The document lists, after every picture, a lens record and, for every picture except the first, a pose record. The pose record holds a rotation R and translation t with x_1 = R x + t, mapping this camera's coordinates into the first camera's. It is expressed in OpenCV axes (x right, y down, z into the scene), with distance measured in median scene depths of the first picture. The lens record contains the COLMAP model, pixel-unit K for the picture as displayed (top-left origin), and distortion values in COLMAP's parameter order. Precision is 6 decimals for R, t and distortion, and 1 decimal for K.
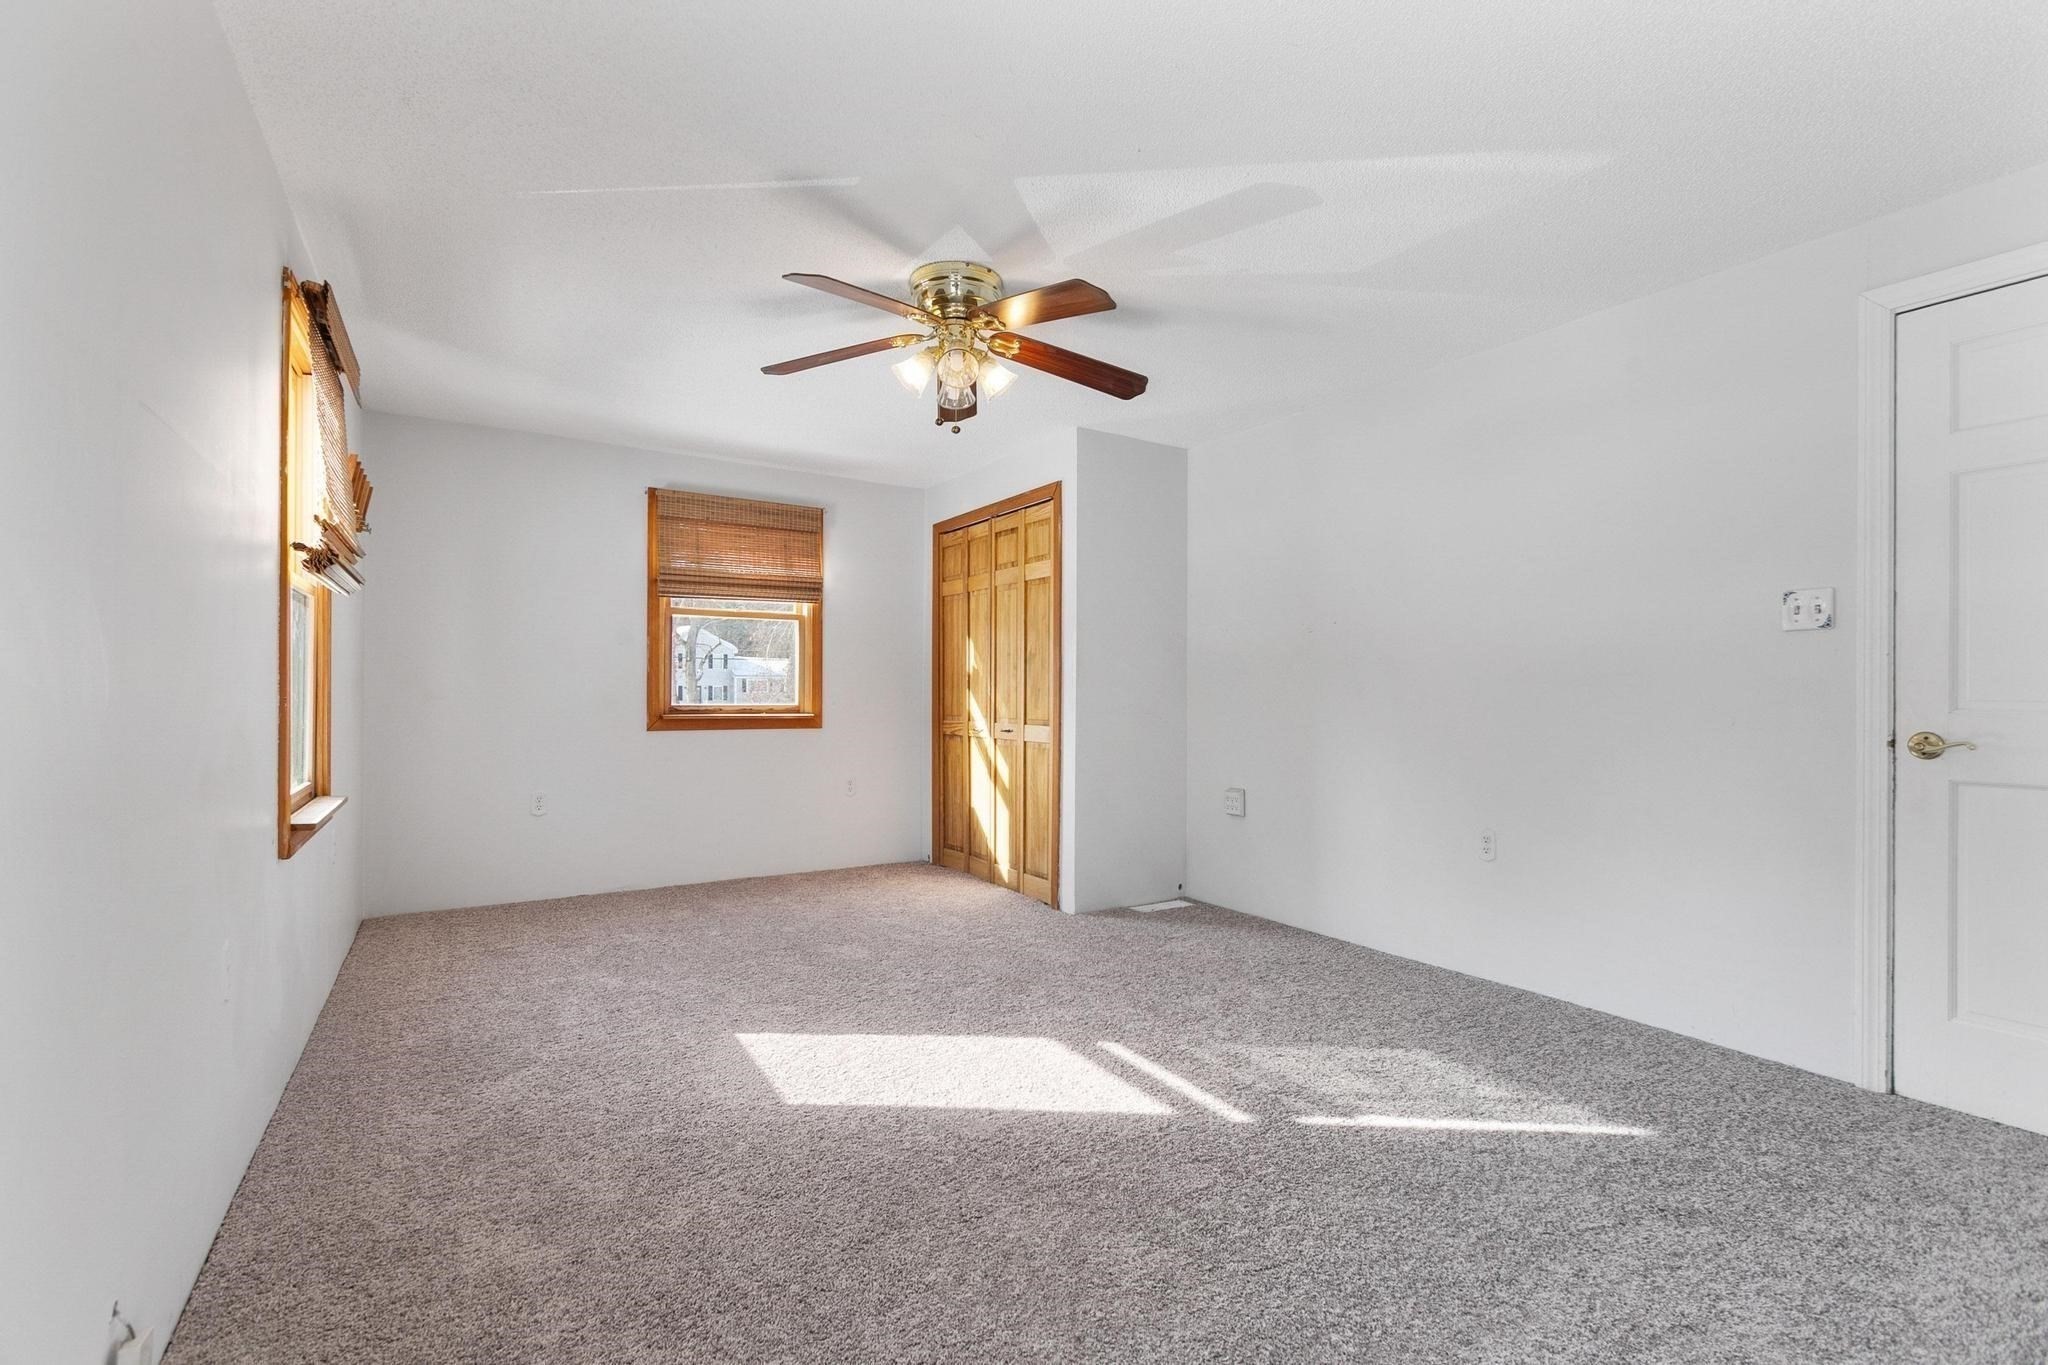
lens RADIAL K [[923.6, 0, 1027.0], [0, 923.6, 699.5], [0, 0, 1]] dist [0.002280, -0.001615]
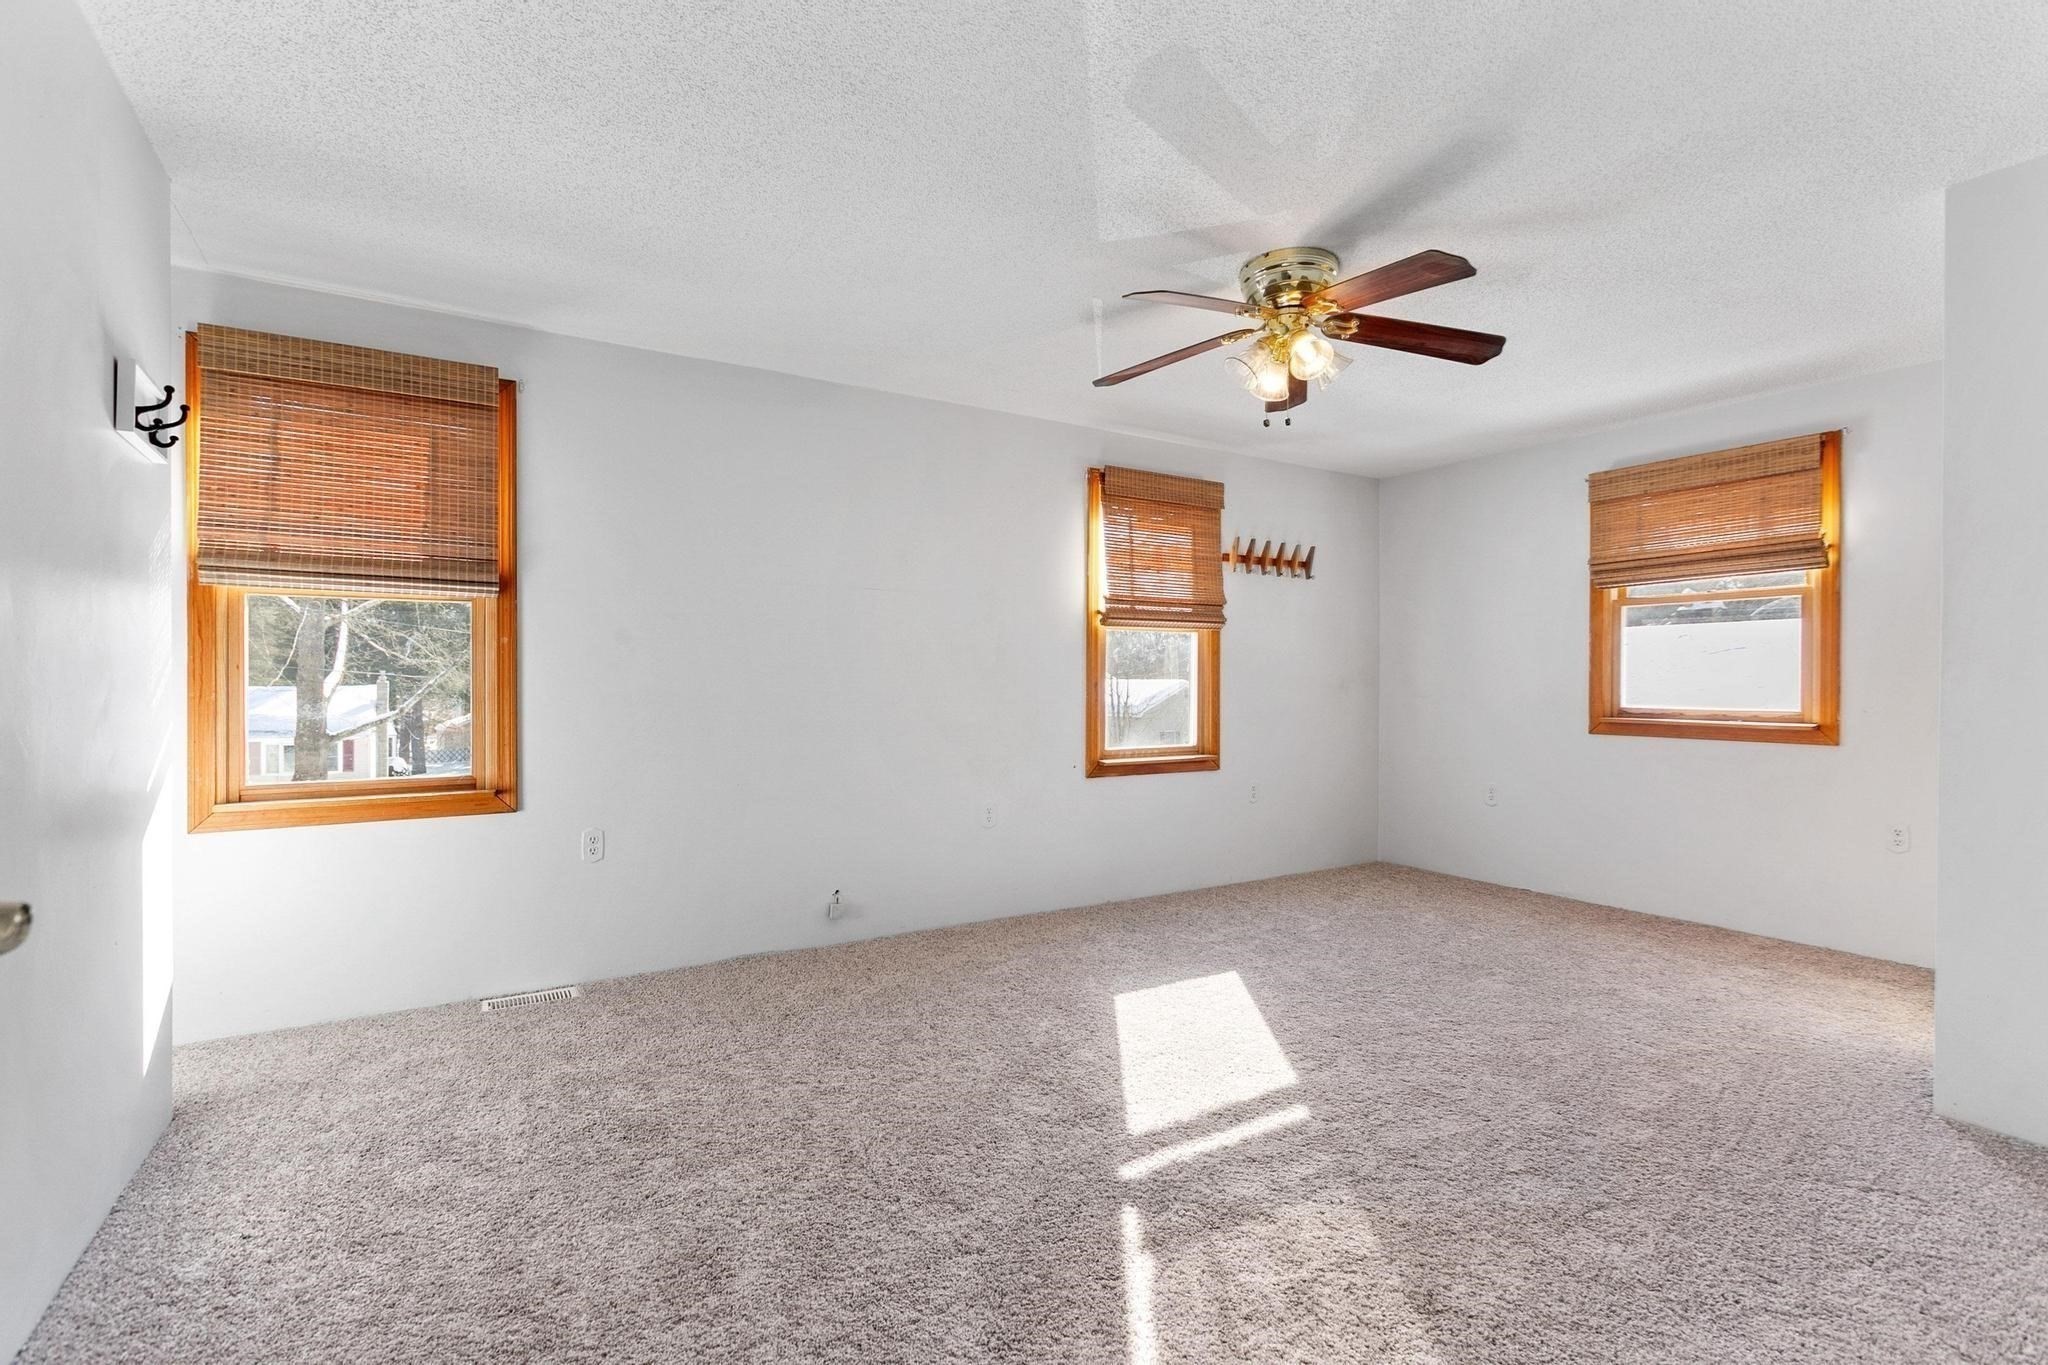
lens RADIAL K [[923.6, 0, 1027.0], [0, 923.6, 699.5], [0, 0, 1]] dist [0.002280, -0.001615]
pose [[-0.015308, 0.008376, -0.999848, 0.535430], [-0.012046, 0.999891, 0.008561, -0.001996], [0.999810, 0.012175, -0.015205, 0.439530]]
